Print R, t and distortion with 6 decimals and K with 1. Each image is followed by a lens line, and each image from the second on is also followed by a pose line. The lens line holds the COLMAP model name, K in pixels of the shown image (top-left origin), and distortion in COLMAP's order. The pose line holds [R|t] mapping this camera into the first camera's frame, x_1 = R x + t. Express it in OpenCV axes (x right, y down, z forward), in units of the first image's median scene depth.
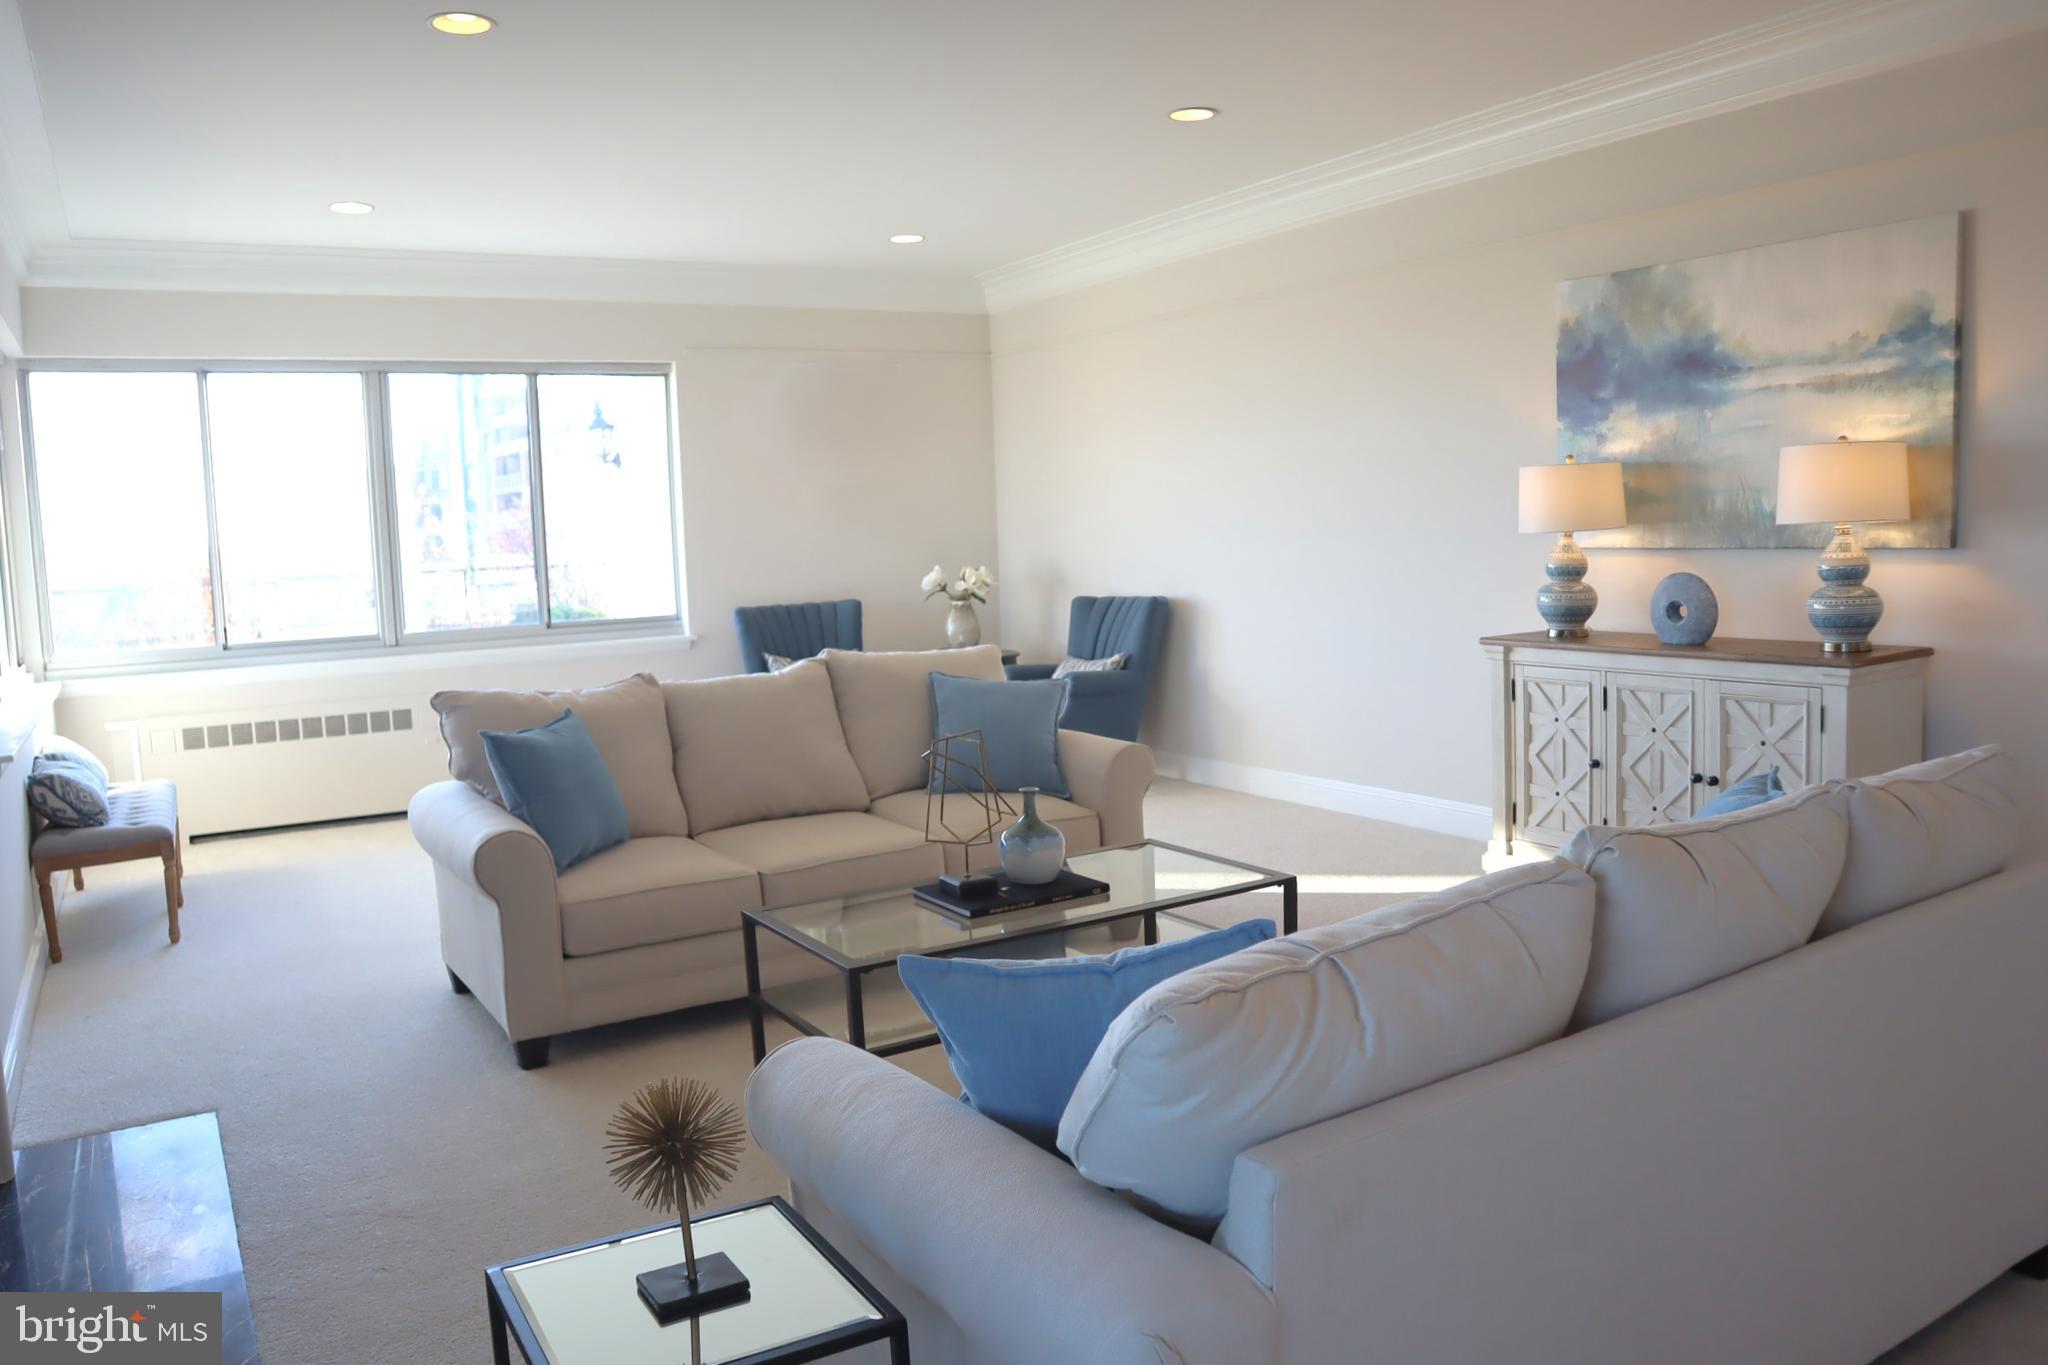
lens RADIAL K [[1421.3, 0, 1020.2], [0, 1421.3, 687.6], [0, 0, 1]] dist [-0.138993, 0.095202]
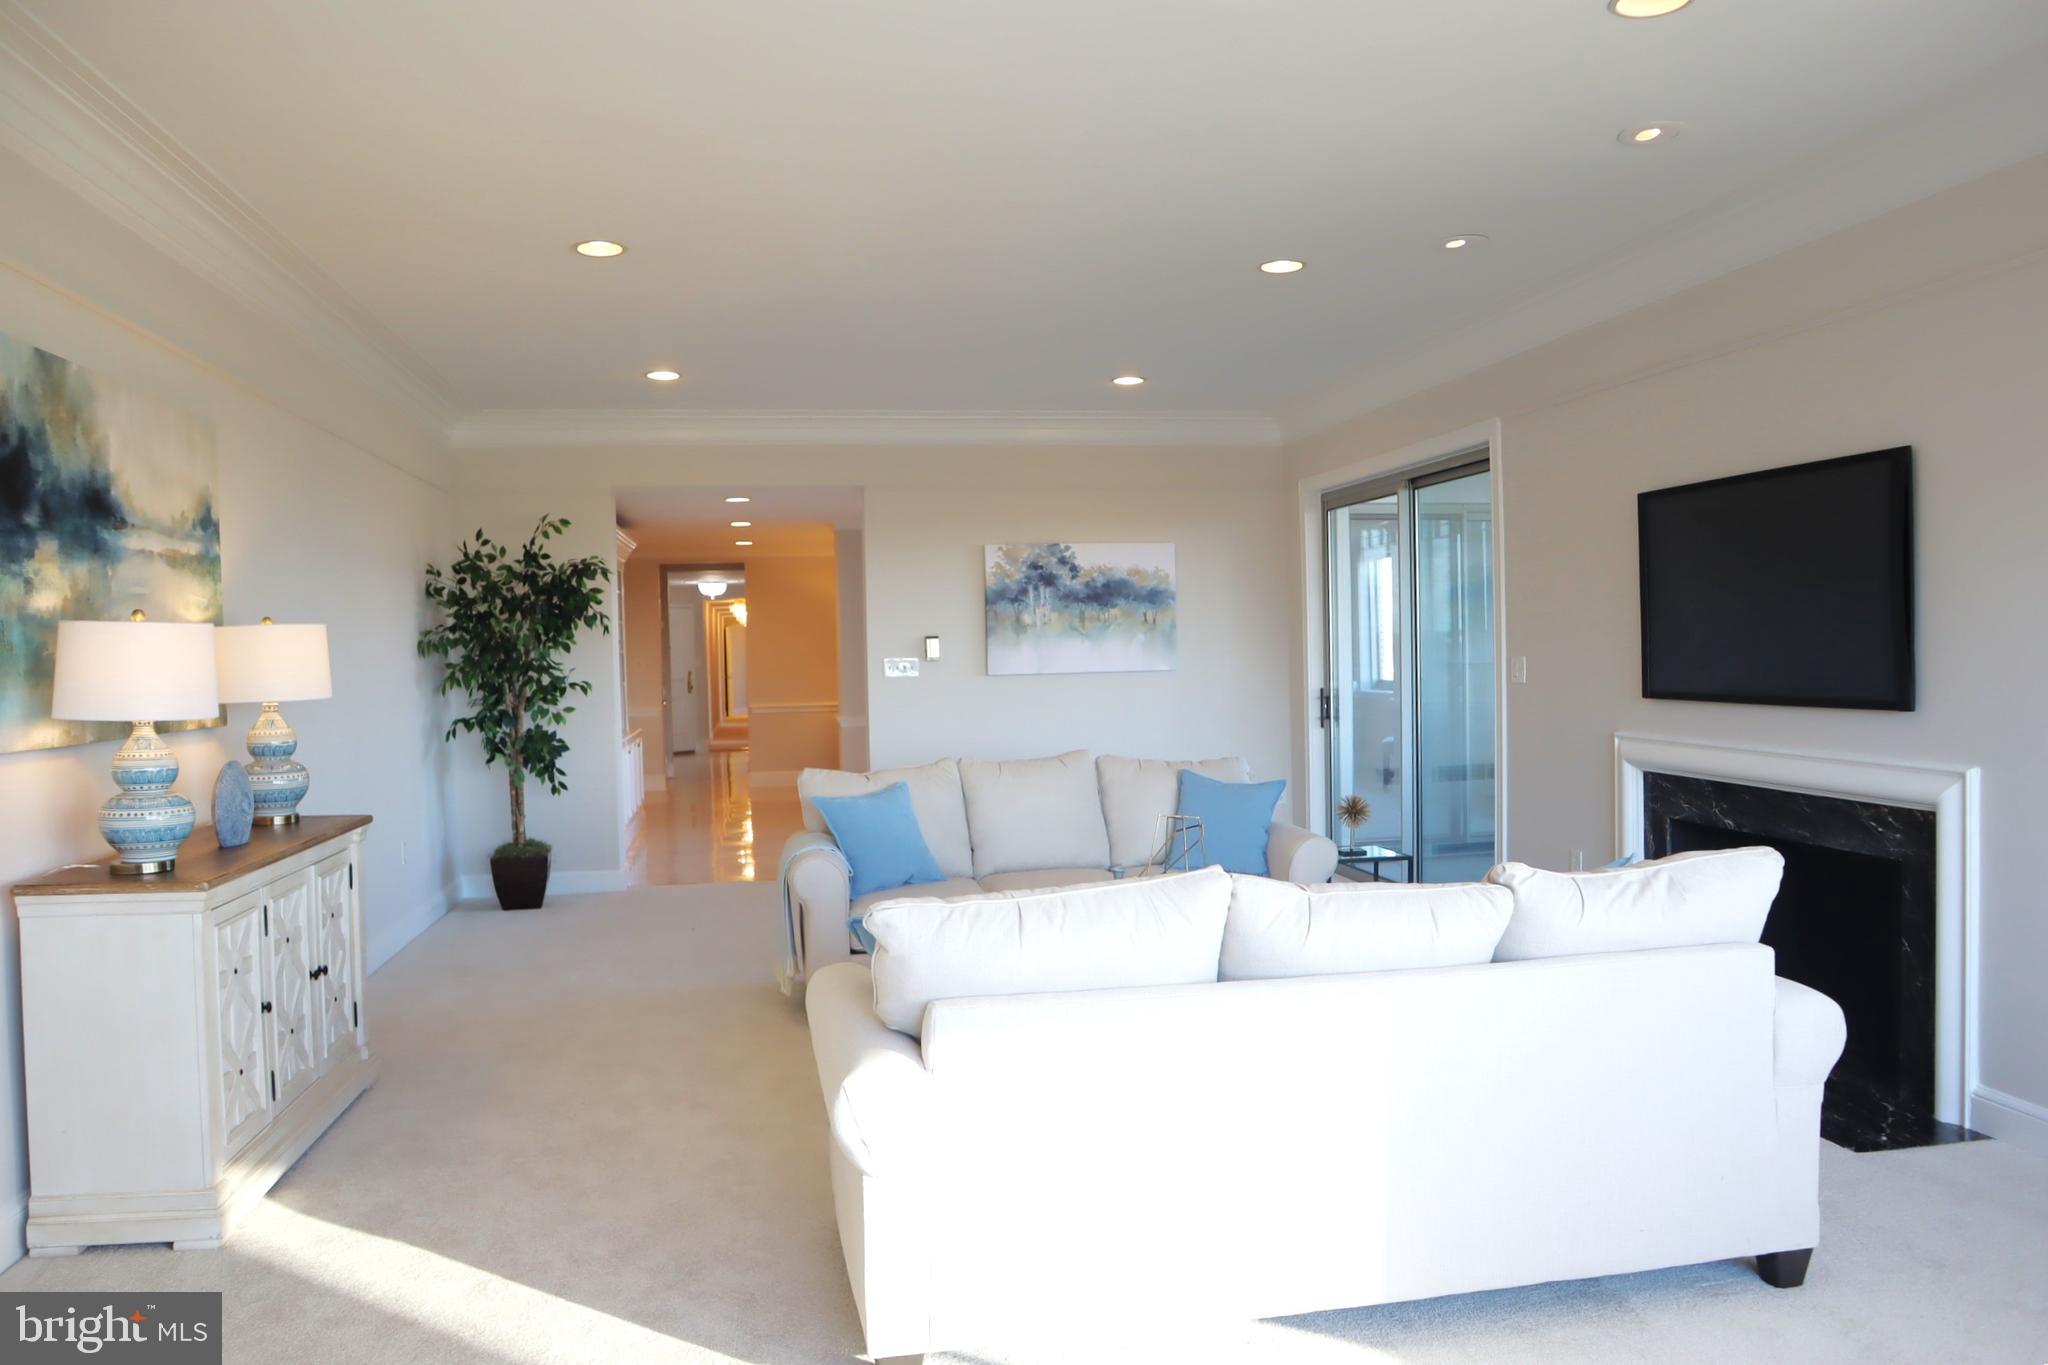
lens RADIAL K [[1488.8, 0, 1019.8], [0, 1488.8, 686.2], [0, 0, 1]] dist [-0.135245, 0.087669]
pose [[-0.931280, 0.043542, 0.361694, -0.270429], [0.092278, 0.988648, 0.118576, -0.171604], [-0.352425, 0.143804, -0.924725, 1.493754]]
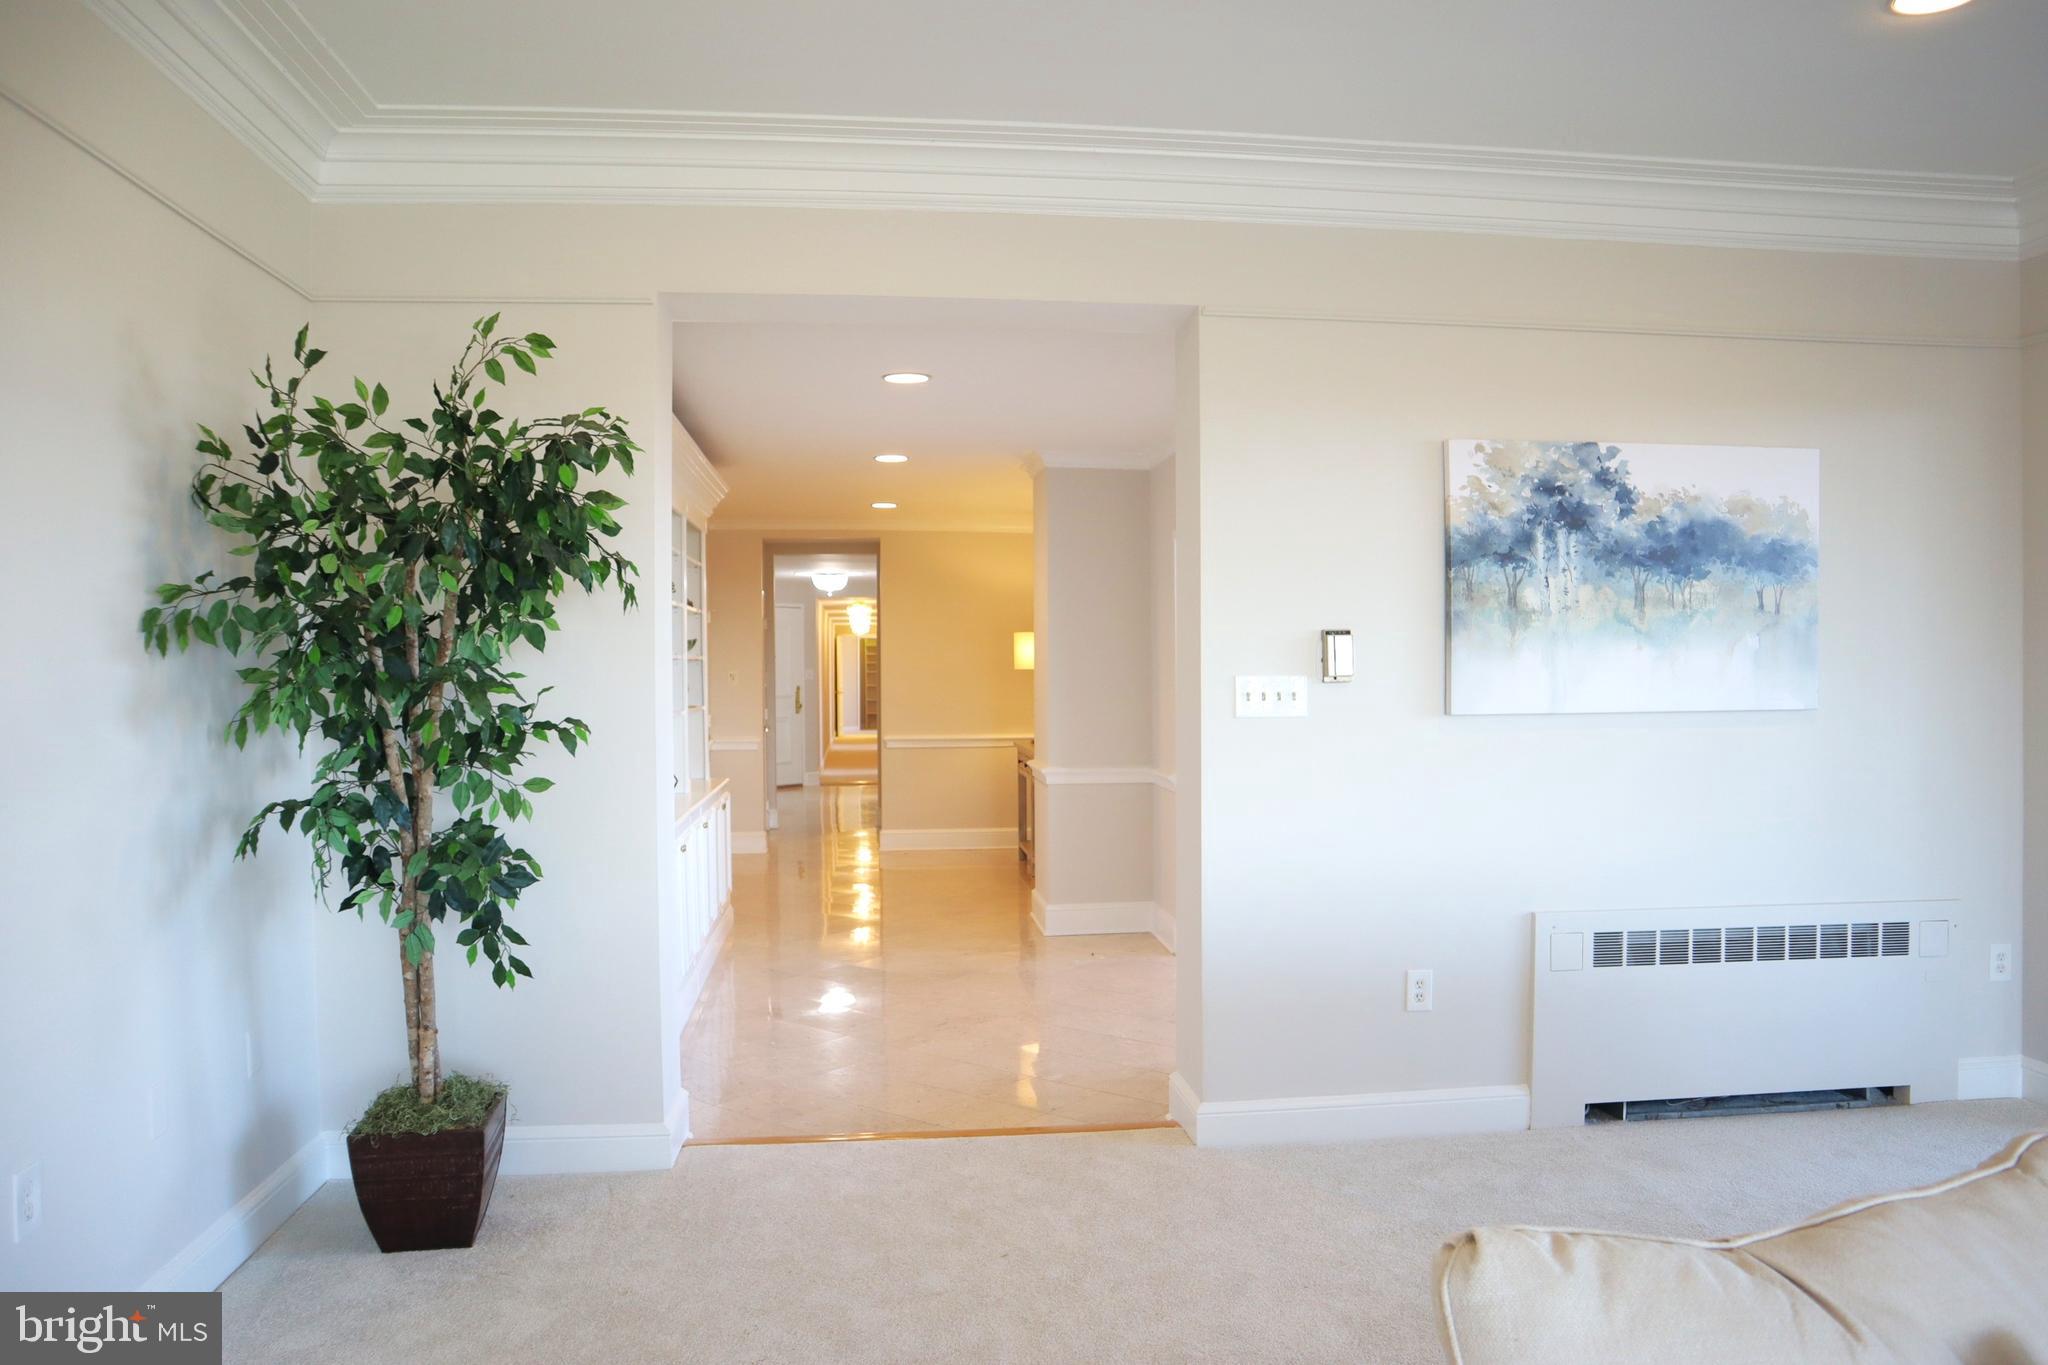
lens RADIAL K [[1421.3, 0, 1020.2], [0, 1421.3, 687.6], [0, 0, 1]] dist [-0.138993, 0.095202]
pose [[-0.908871, 0.031257, 0.415905, 0.311926], [0.081304, 0.991335, 0.103170, -0.092168], [-0.409077, 0.127583, -0.903537, 0.653372]]
